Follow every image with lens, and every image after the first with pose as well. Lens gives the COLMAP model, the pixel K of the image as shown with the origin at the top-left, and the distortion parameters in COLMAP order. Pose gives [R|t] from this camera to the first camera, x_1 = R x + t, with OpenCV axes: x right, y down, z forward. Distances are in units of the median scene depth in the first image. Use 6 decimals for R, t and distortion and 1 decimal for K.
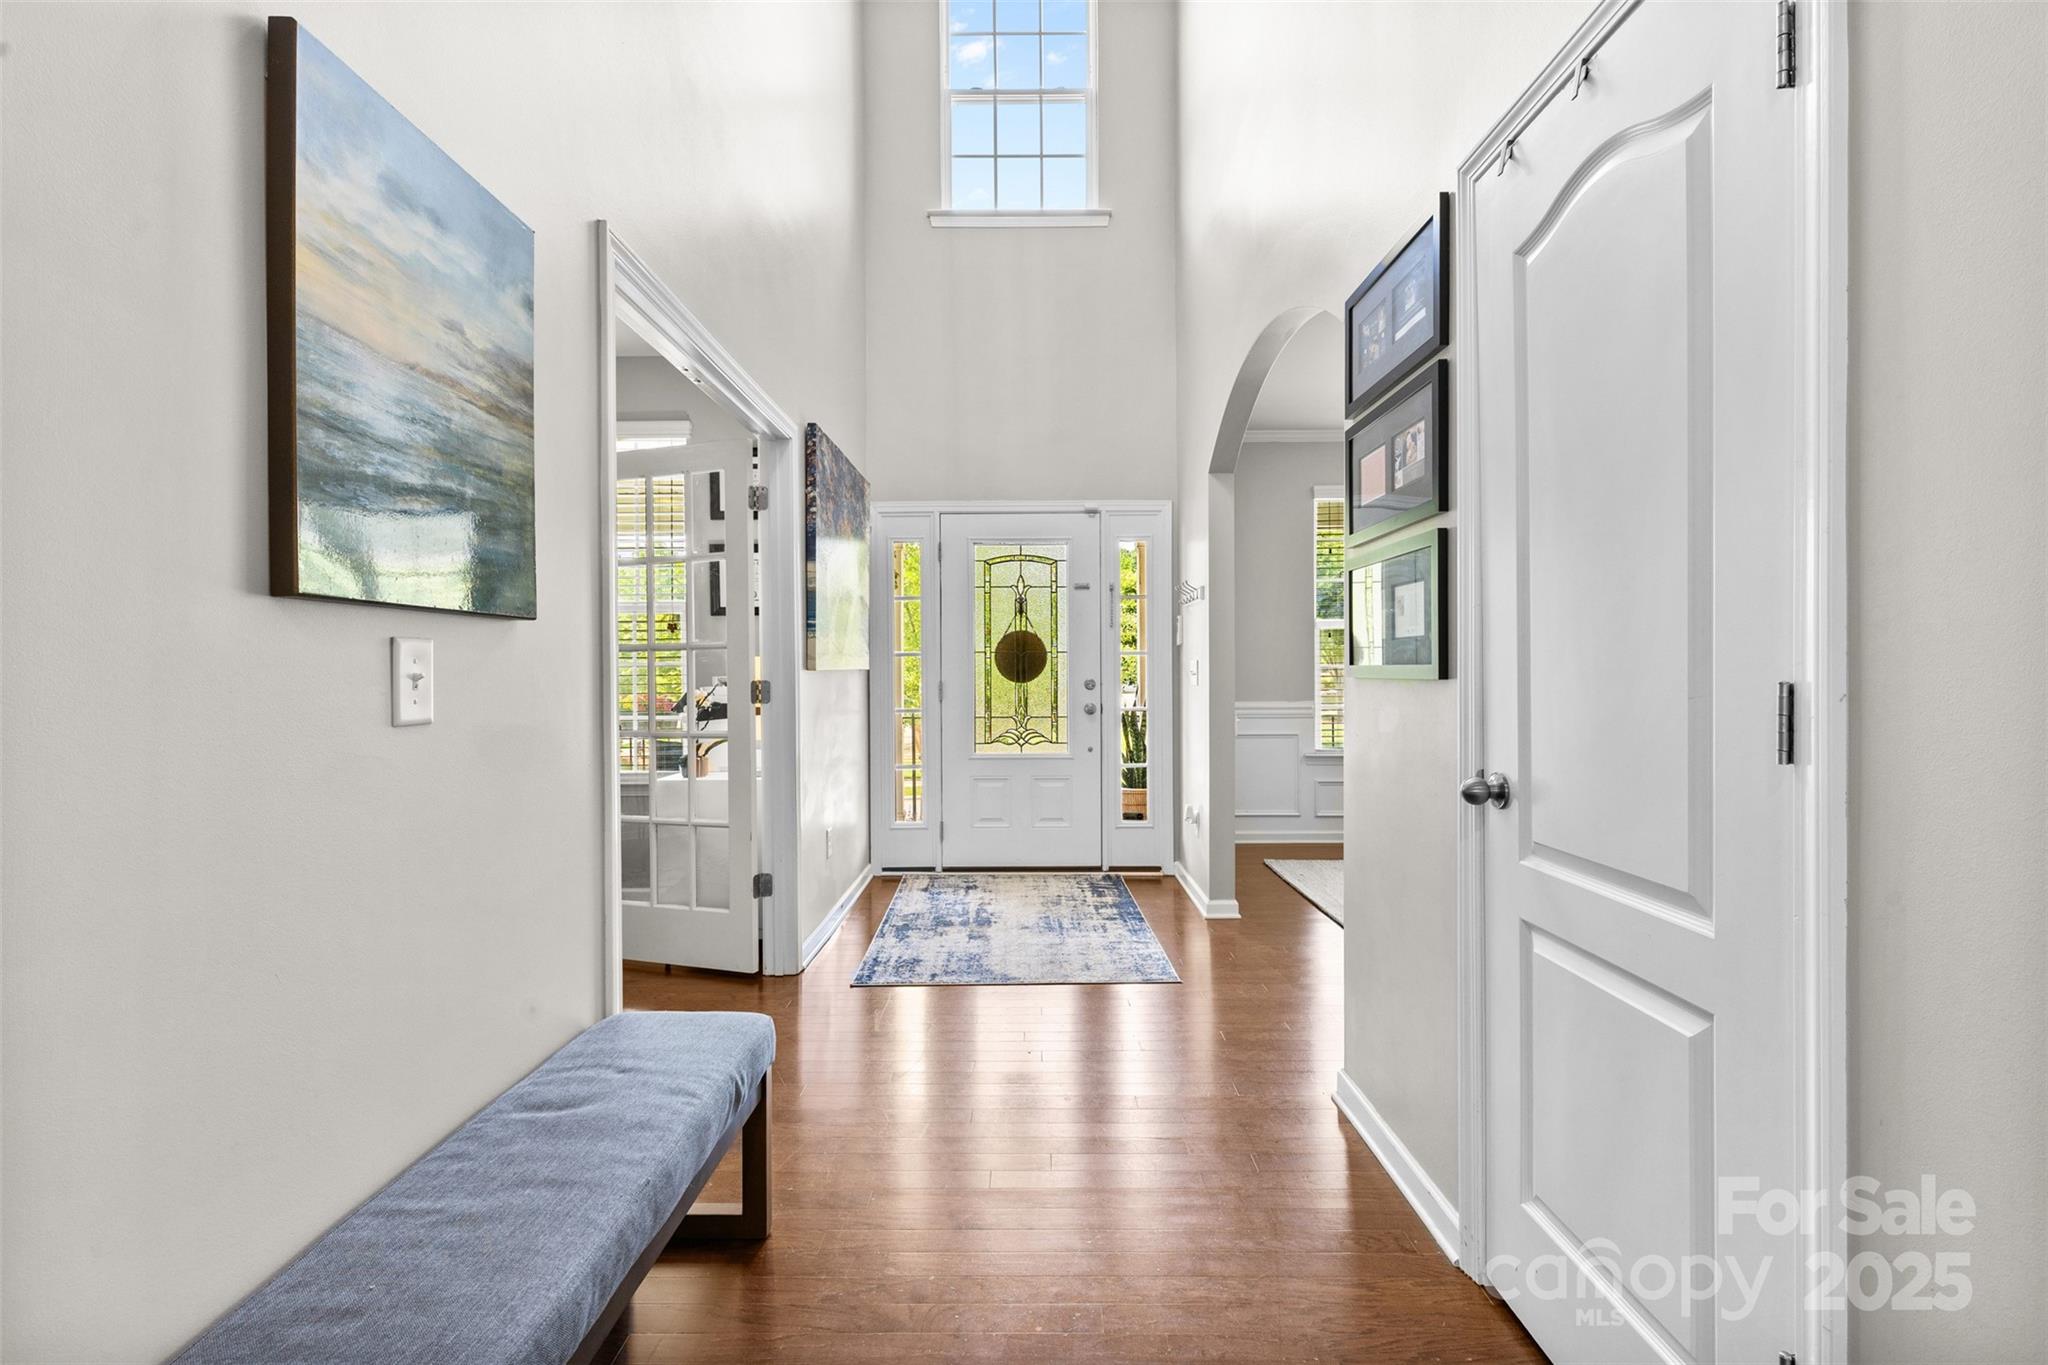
lens RADIAL K [[927.4, 0, 1021.1], [0, 927.4, 682.3], [0, 0, 1]] dist [0.010117, -0.000676]
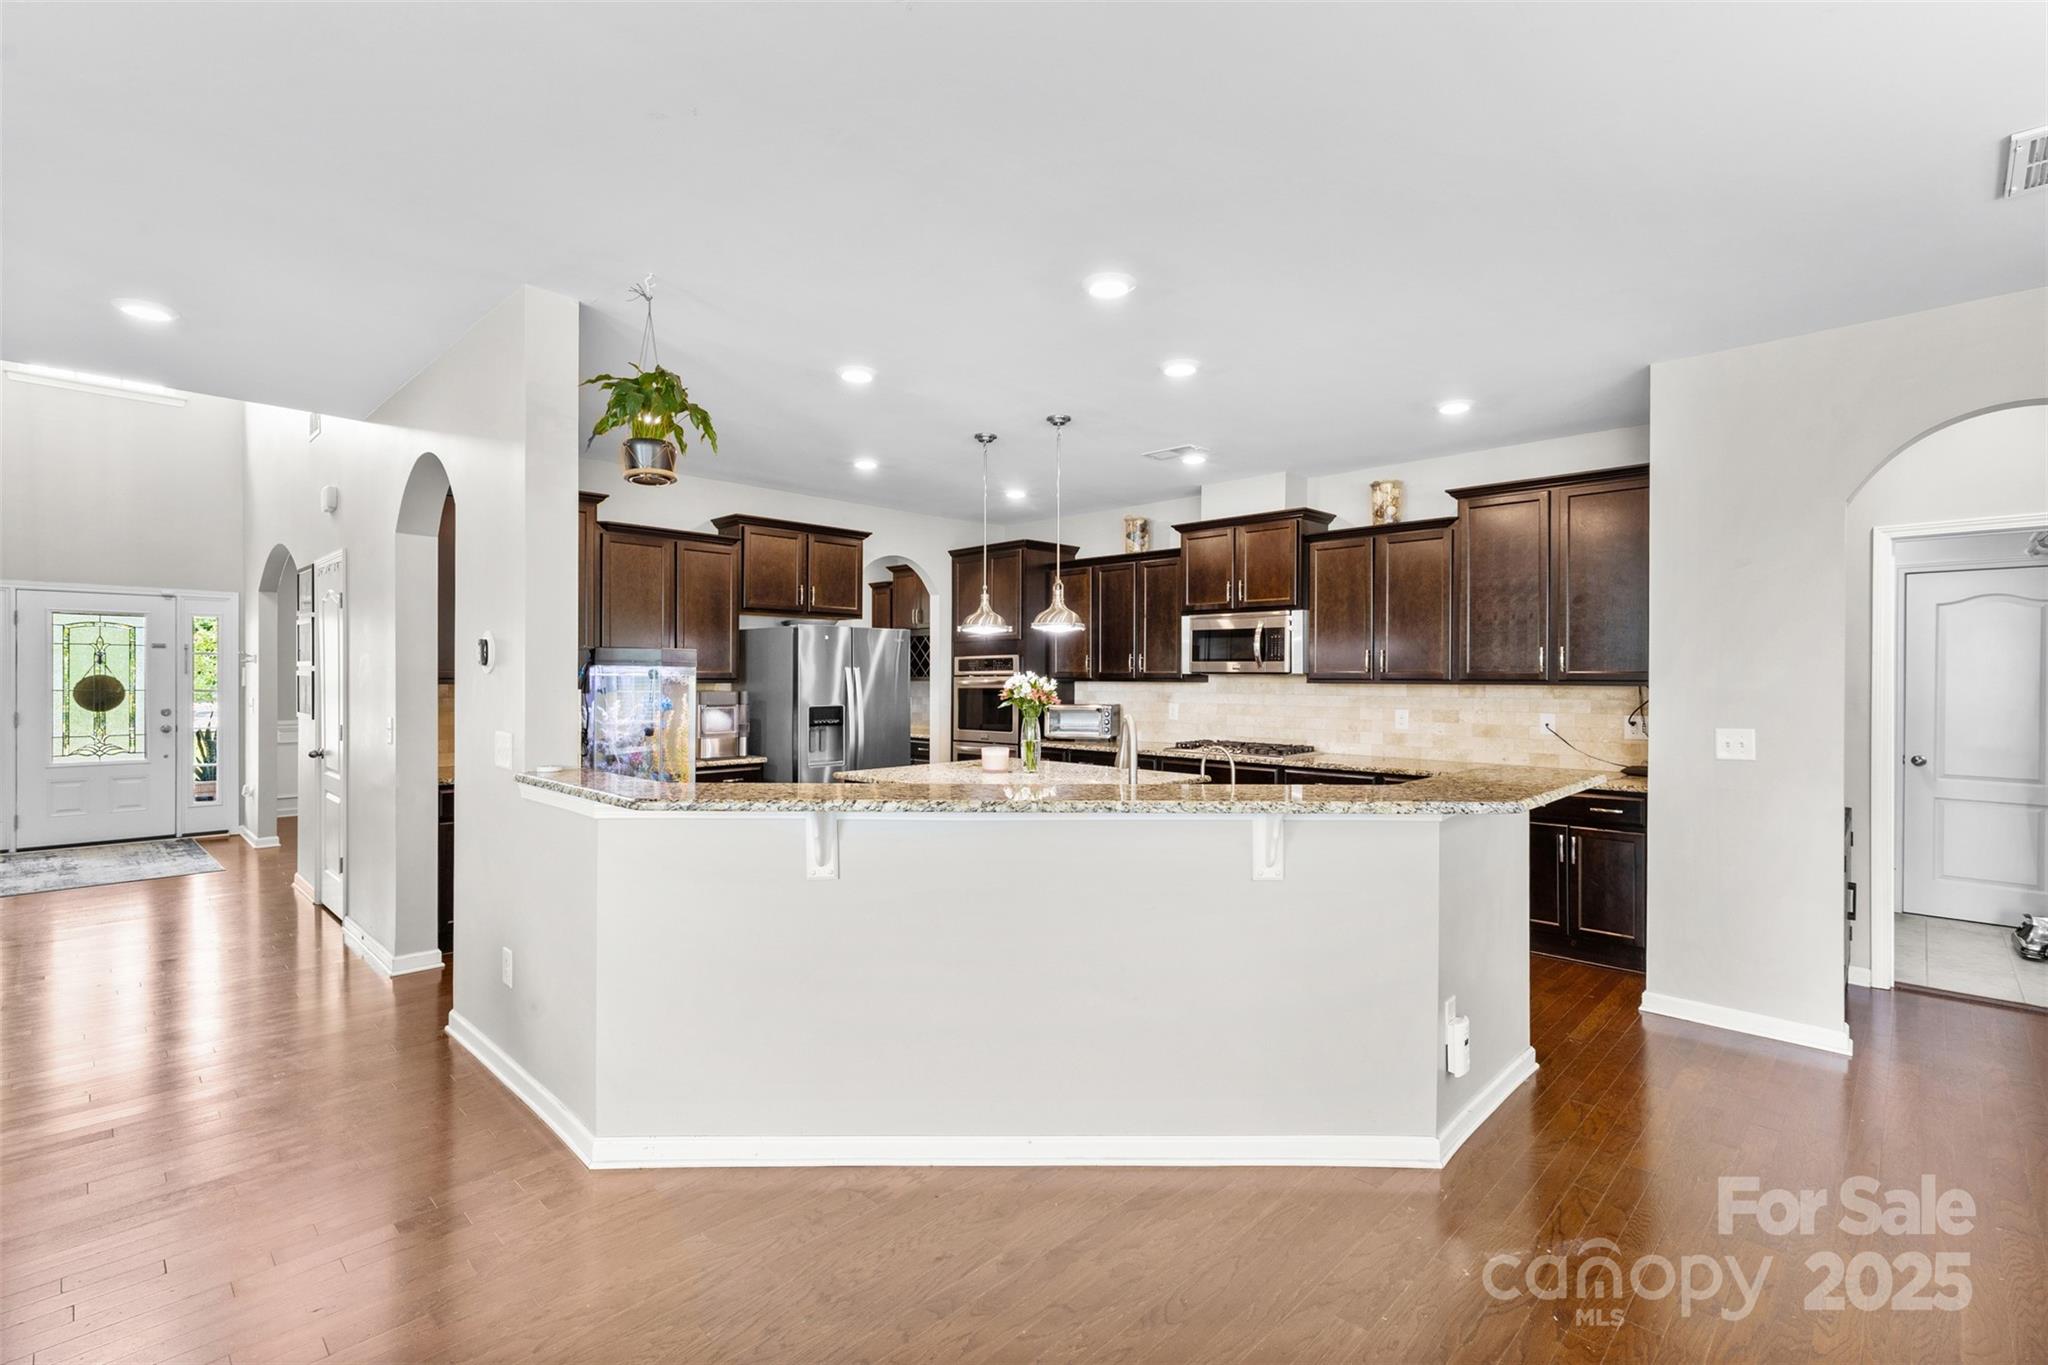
lens RADIAL K [[927.4, 0, 1012.2], [0, 927.4, 681.3], [0, 0, 1]] dist [0.010117, -0.000676]
pose [[0.696814, 0.005612, 0.717230, -0.054877], [-0.002504, 0.999982, -0.005392, -0.042253], [-0.717248, 0.001962, 0.696815, -1.007528]]
